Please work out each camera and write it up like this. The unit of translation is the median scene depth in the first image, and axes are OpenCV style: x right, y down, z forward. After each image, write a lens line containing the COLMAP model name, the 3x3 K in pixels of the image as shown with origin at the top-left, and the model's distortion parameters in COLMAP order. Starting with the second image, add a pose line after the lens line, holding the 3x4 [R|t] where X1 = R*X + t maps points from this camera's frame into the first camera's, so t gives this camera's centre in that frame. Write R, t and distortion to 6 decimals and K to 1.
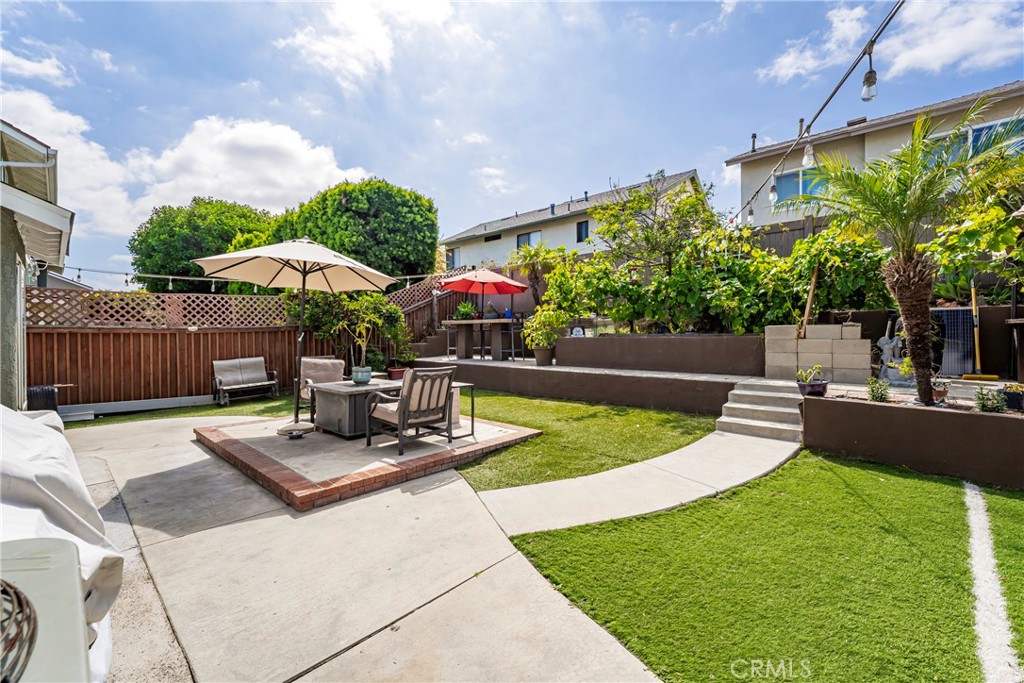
lens RADIAL K [[414.7, 0, 512.0], [0, 414.7, 338.3], [0, 0, 1]] dist [-0.011973, 0.000307]
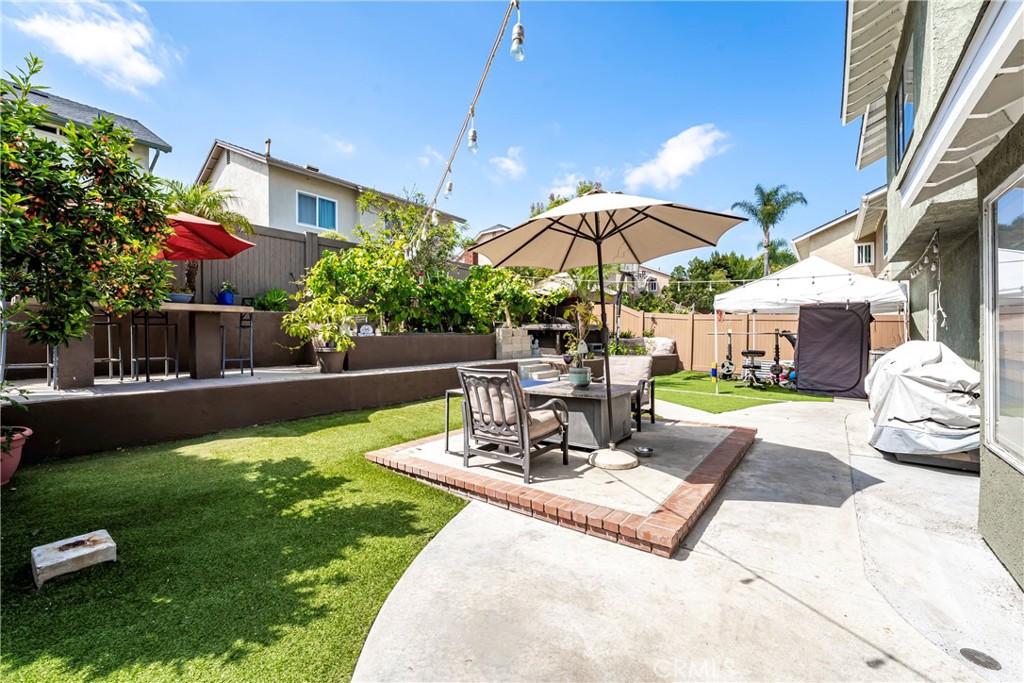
lens RADIAL K [[414.7, 0, 511.8], [0, 414.7, 337.9], [0, 0, 1]] dist [-0.011973, 0.000307]
pose [[-0.066695, -0.002131, 0.997771, -0.755424], [0.014610, 0.999888, 0.003112, 0.003455], [-0.997666, 0.014785, -0.066656, 0.753407]]
